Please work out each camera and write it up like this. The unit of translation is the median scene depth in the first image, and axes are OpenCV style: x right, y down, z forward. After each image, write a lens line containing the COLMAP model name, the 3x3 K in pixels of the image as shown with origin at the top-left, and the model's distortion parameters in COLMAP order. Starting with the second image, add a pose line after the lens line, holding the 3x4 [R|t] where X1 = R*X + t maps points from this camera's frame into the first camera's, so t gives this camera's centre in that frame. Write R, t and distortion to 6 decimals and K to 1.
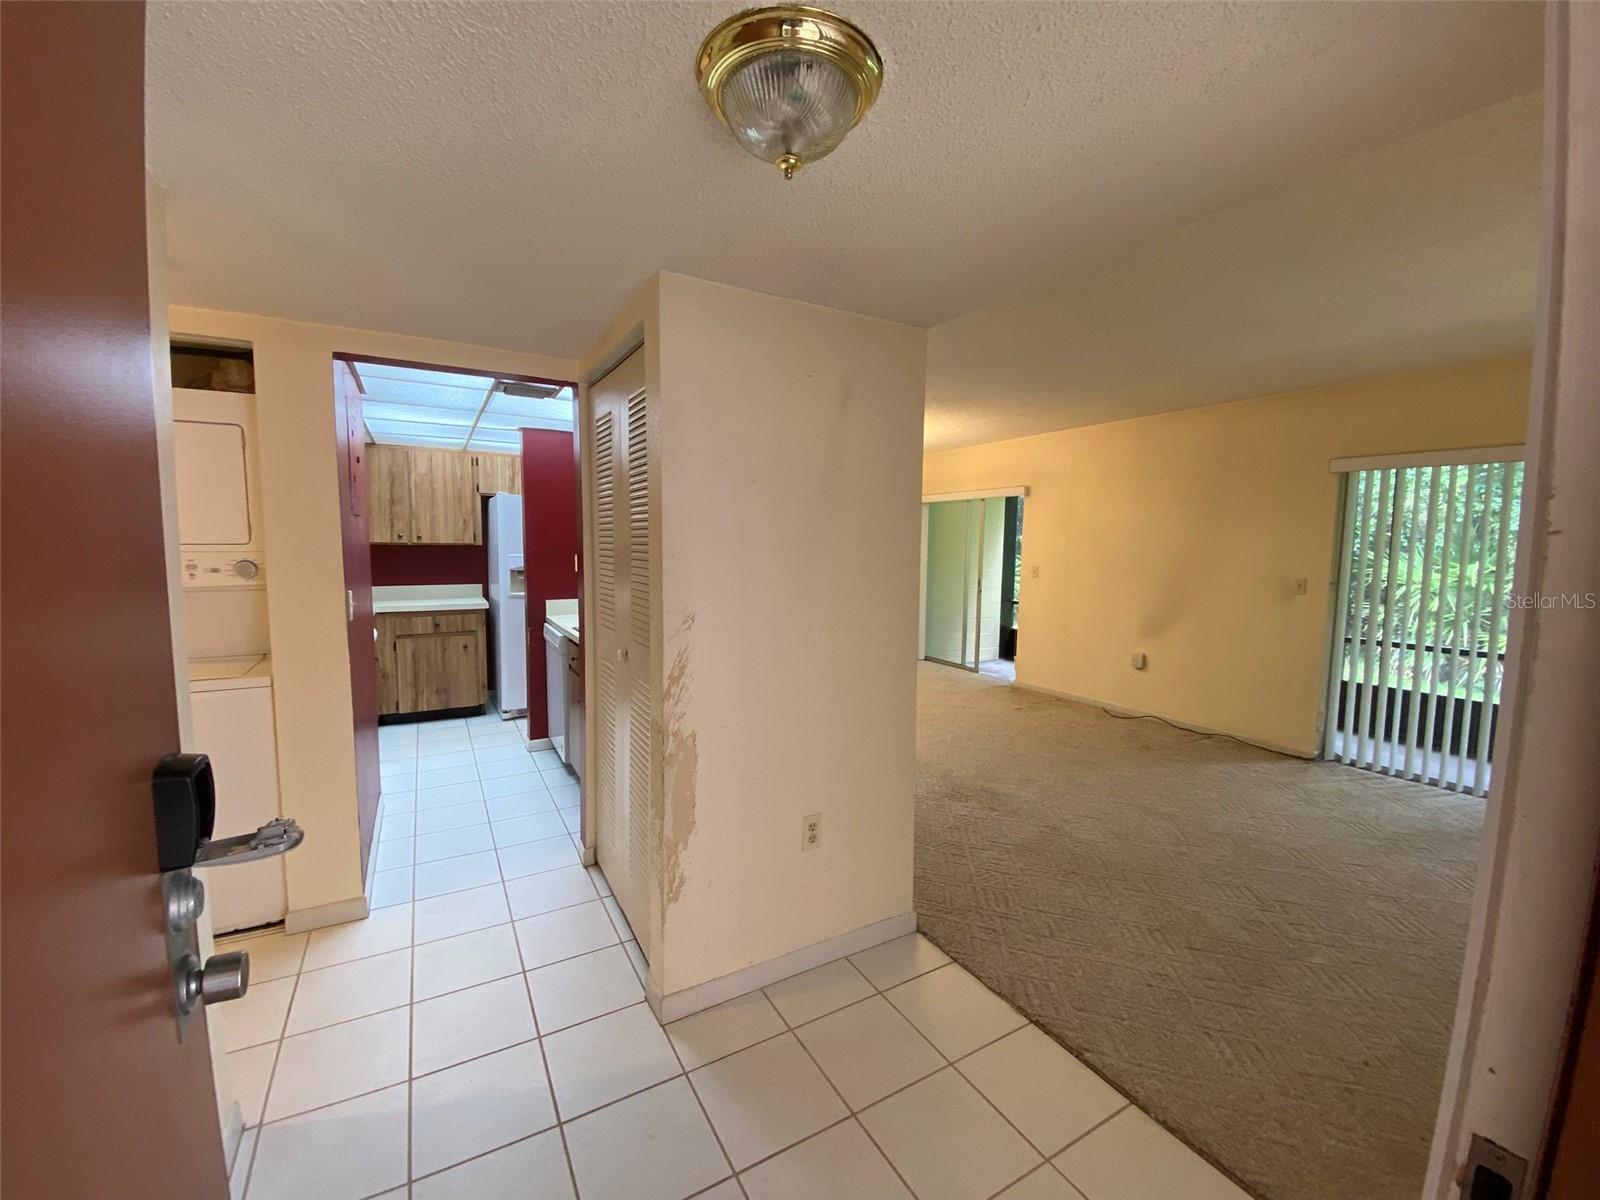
lens RADIAL K [[648.3, 0, 799.6], [0, 648.3, 601.3], [0, 0, 1]] dist [0.003400, -0.011174]
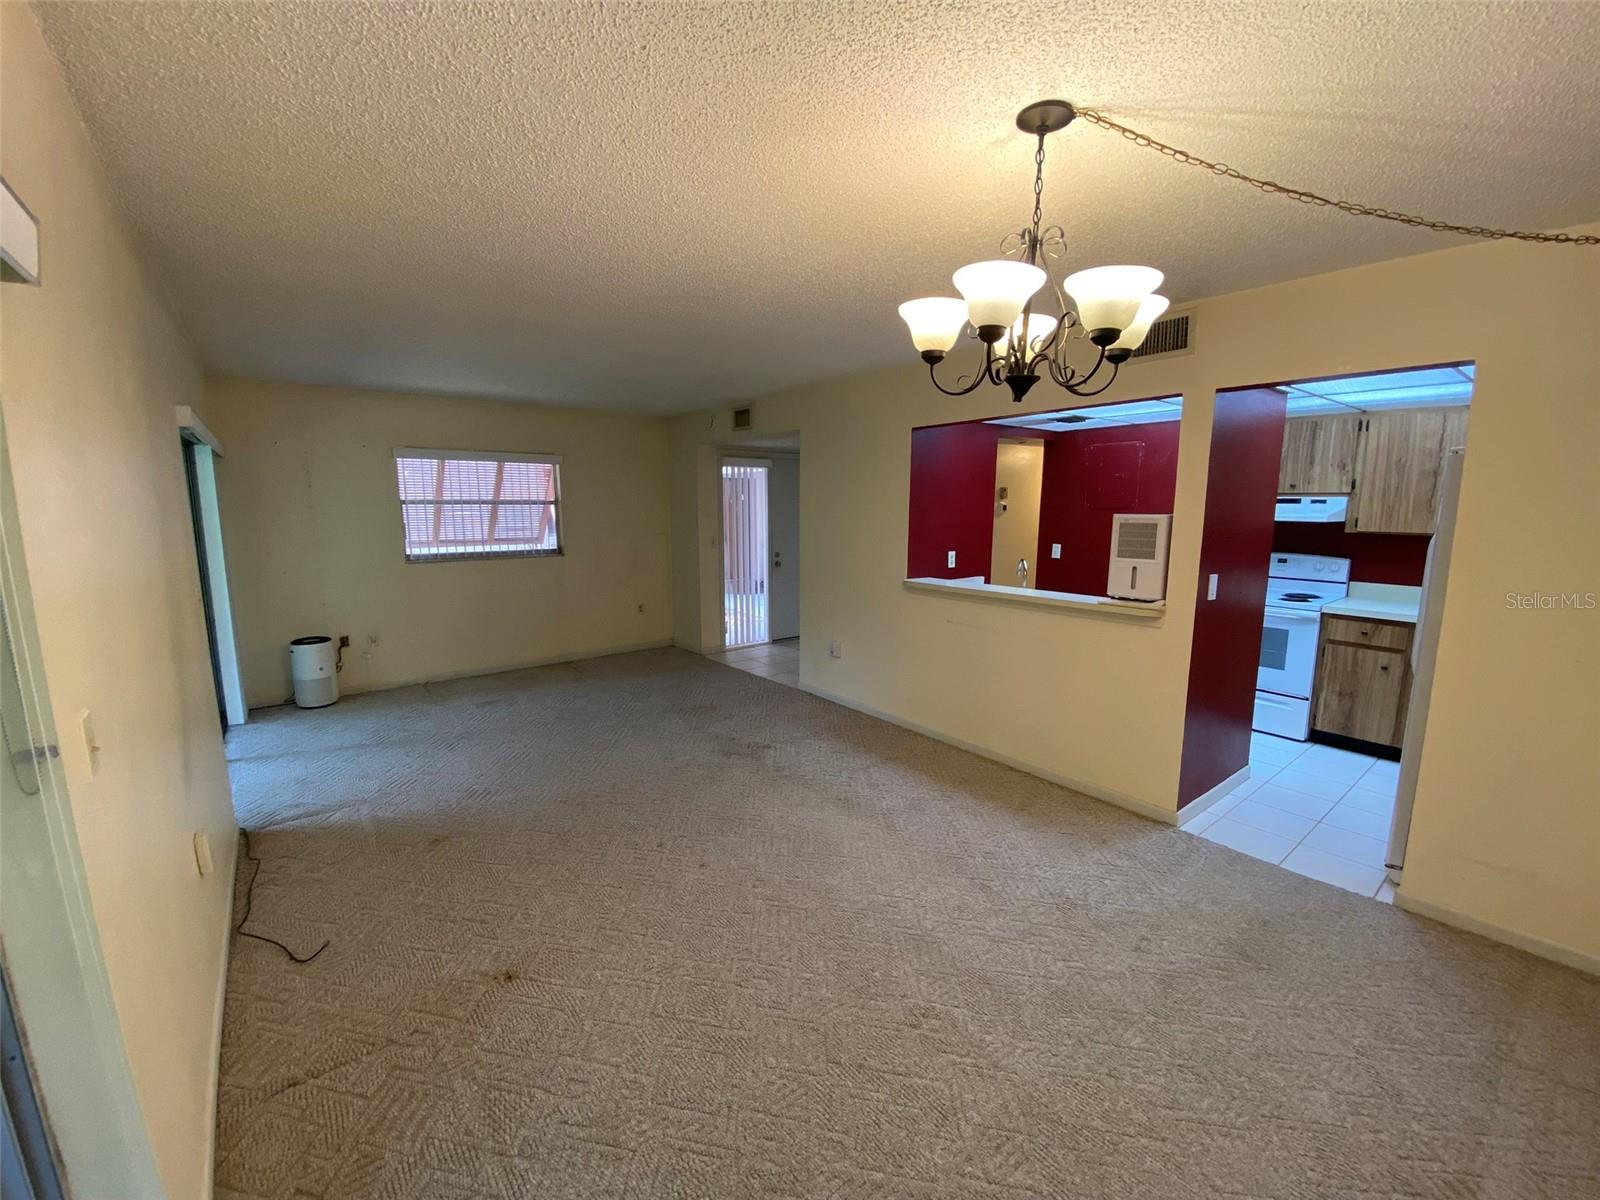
lens RADIAL K [[648.3, 0, 786.9], [0, 648.3, 611.7], [0, 0, 1]] dist [0.003400, -0.011174]
pose [[-0.991163, 0.012322, -0.132075, 0.242673], [-0.021555, 0.967480, 0.252026, -0.159339], [0.130886, 0.252646, -0.958665, 1.465140]]
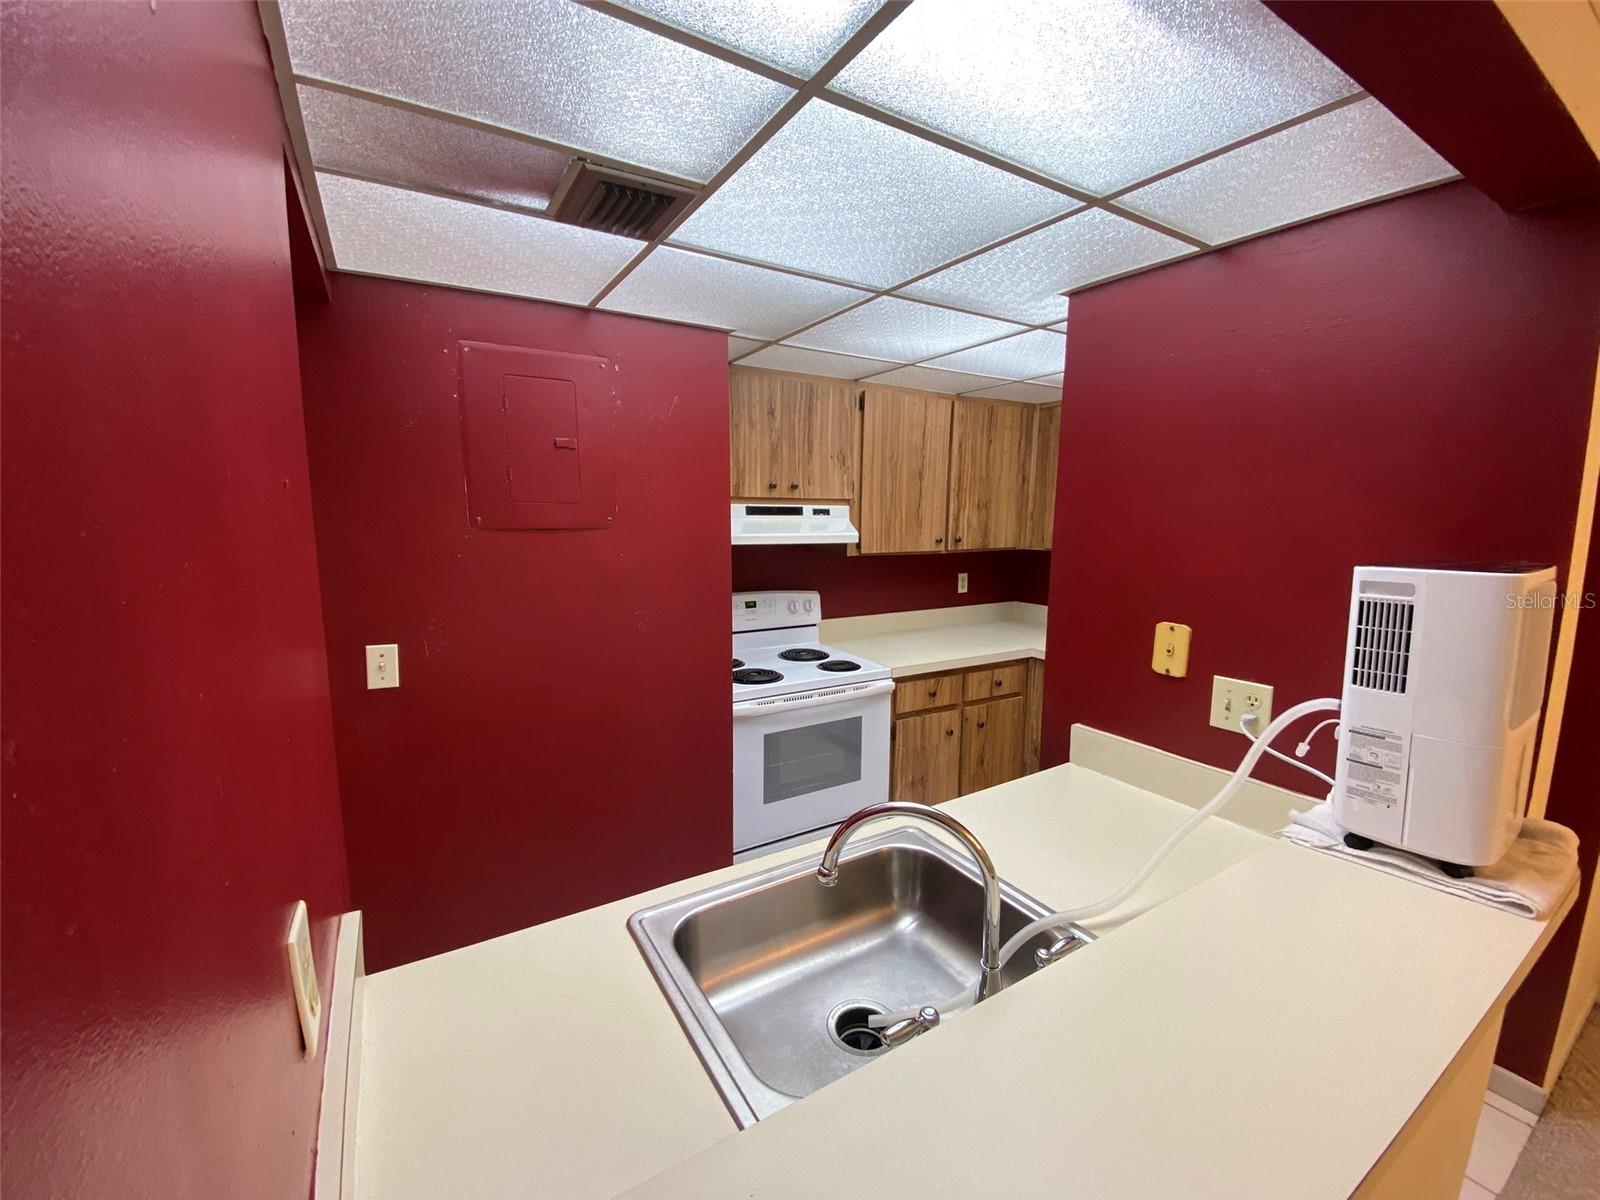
lens RADIAL K [[648.3, 0, 800.1], [0, 648.3, 610.0], [0, 0, 1]] dist [0.003400, -0.011174]
pose [[0.030955, 0.146657, -0.988703, 0.003380], [-0.099591, 0.984707, 0.142946, -0.096912], [0.994547, 0.094041, 0.045087, 0.691499]]
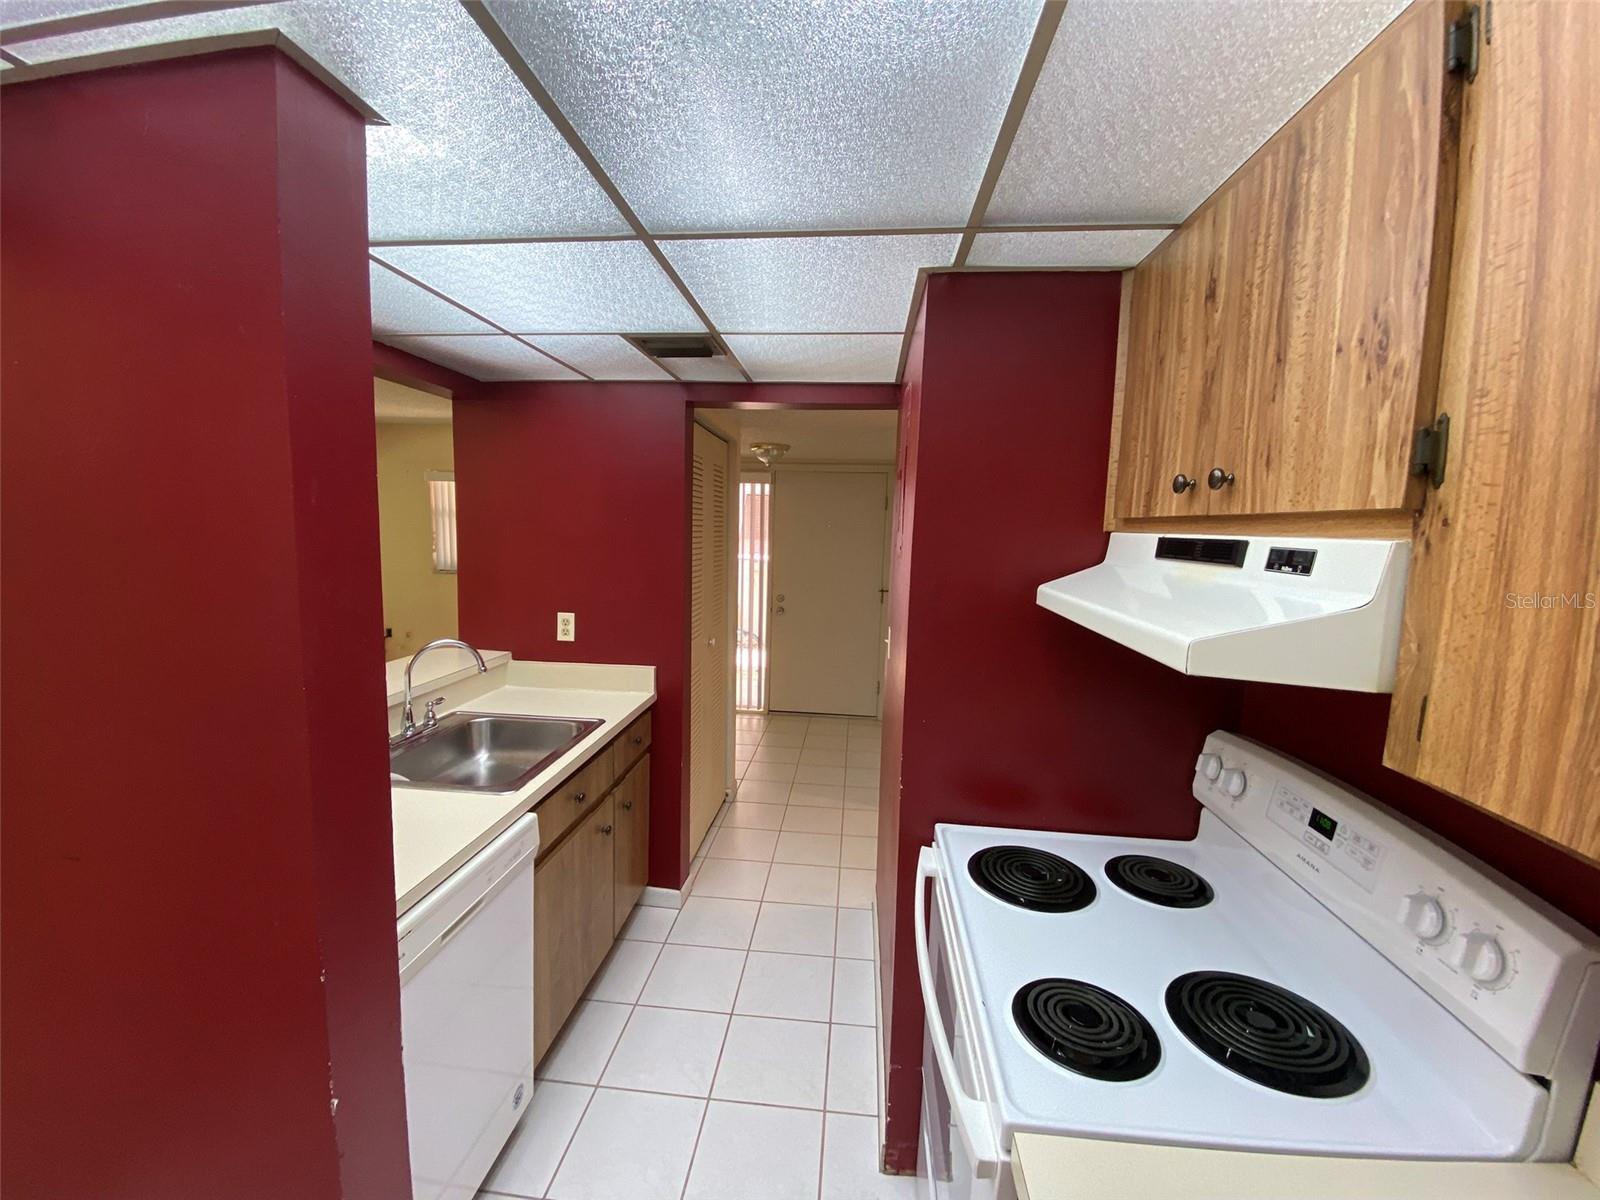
lens RADIAL K [[648.3, 0, 800.7], [0, 648.3, 603.5], [0, 0, 1]] dist [0.003400, -0.011174]
pose [[-0.812440, -0.103054, 0.573865, -0.537527], [0.014273, 0.980445, 0.196274, -0.123309], [-0.582870, 0.167652, -0.795082, 0.913180]]
